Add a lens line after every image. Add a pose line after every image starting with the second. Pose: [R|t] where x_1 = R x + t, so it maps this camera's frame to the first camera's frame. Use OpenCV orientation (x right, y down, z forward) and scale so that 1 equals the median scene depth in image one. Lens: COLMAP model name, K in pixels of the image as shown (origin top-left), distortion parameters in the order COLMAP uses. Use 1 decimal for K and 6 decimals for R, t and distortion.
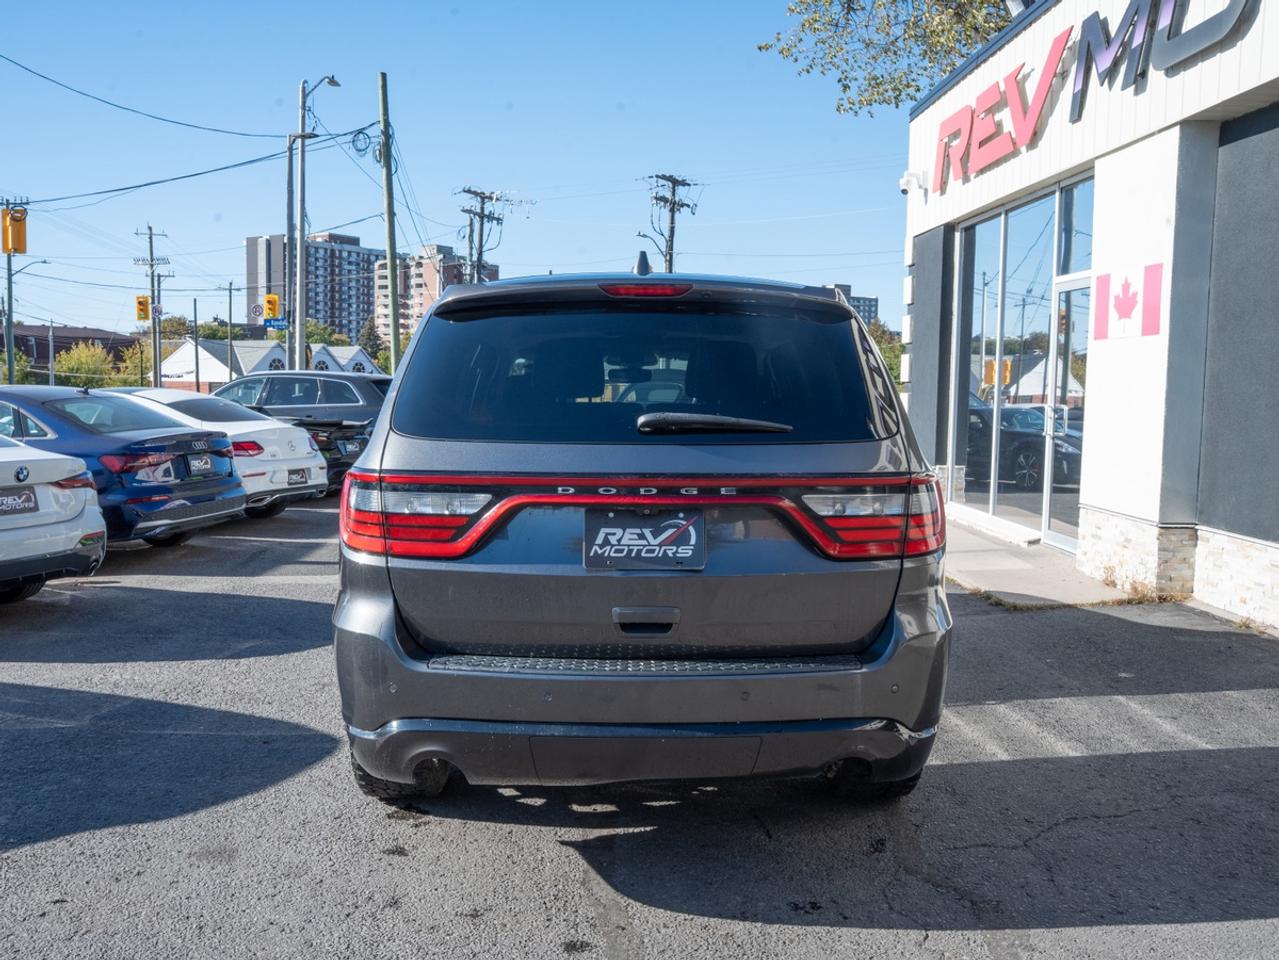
lens RADIAL K [[1138.9, 0, 643.1], [0, 1138.9, 488.0], [0, 0, 1]] dist [-0.073803, 0.081241]
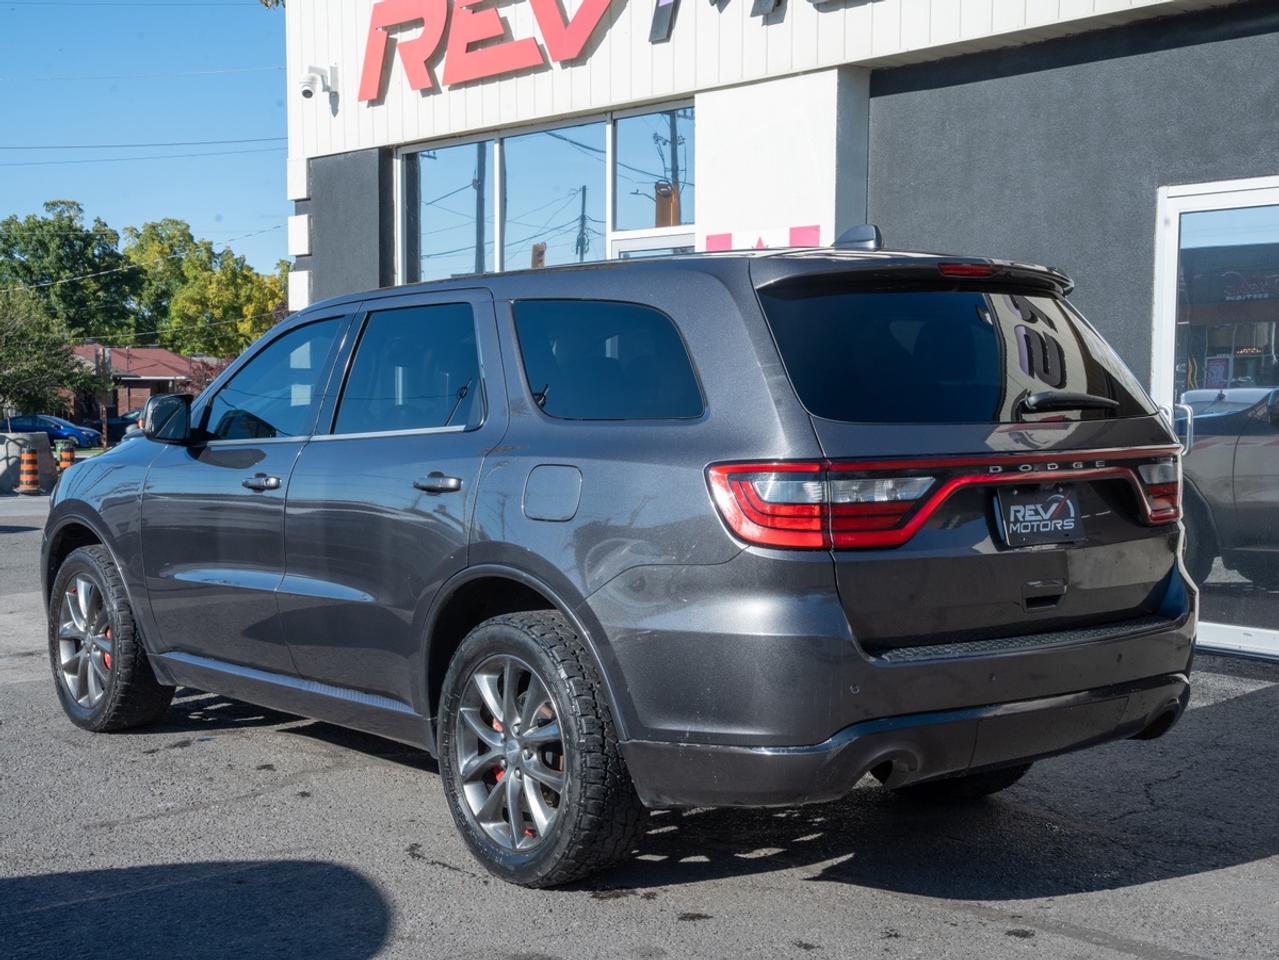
lens RADIAL K [[1817.2, 0, 634.1], [0, 1817.2, 475.9], [0, 0, 1]] dist [0.200874, 0.000000]
pose [[0.800540, -0.043030, 0.597732, -0.533104], [0.063279, 0.997912, -0.012911, 0.003451], [-0.595929, 0.048160, 0.801592, -0.047602]]
